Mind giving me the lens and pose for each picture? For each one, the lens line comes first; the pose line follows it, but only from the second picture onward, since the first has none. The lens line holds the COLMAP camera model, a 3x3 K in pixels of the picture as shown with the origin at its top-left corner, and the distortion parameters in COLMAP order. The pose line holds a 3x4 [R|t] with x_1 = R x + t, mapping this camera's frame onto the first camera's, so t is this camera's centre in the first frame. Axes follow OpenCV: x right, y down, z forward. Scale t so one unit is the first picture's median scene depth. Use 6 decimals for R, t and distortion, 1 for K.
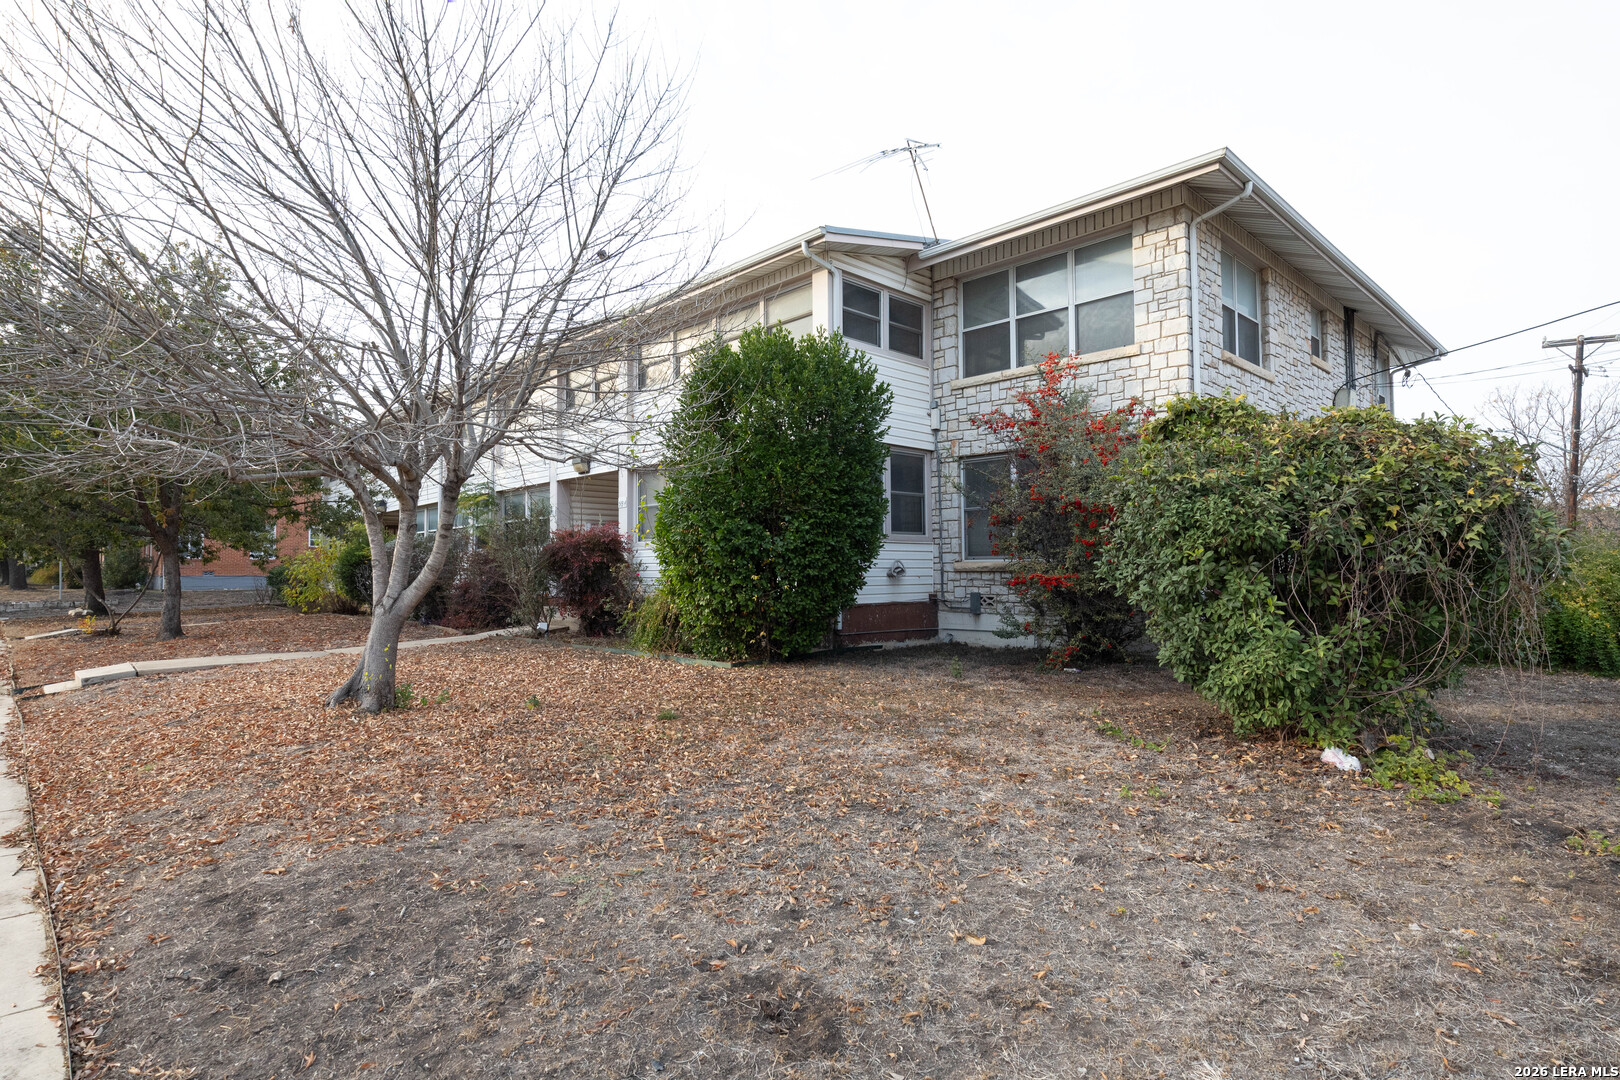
lens RADIAL K [[834.7, 0, 810.0], [0, 834.7, 540.0], [0, 0, 1]] dist [0.002118, -0.000621]
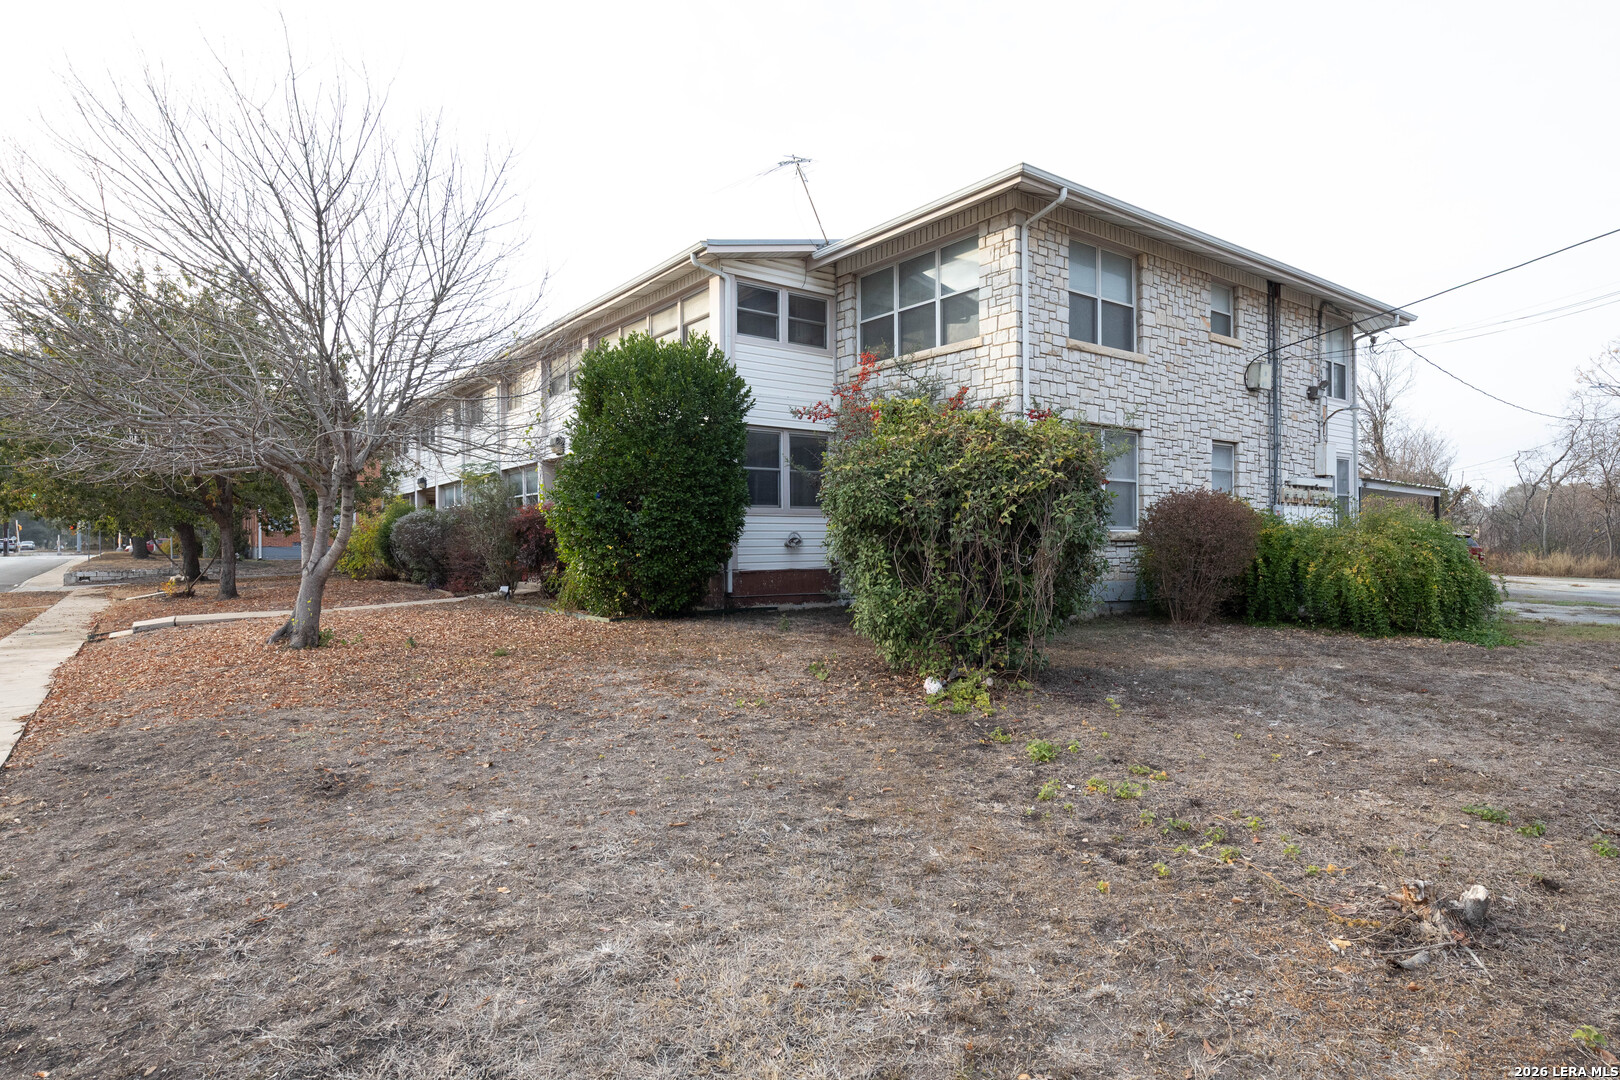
lens RADIAL K [[870.6, 0, 810.0], [0, 870.6, 540.0], [0, 0, 1]] dist [0.000419, 0.000694]
pose [[0.992365, -0.001933, -0.123319, 0.281328], [0.006332, 0.999357, 0.035288, -0.006315], [0.123172, -0.035799, 0.991739, -0.165433]]
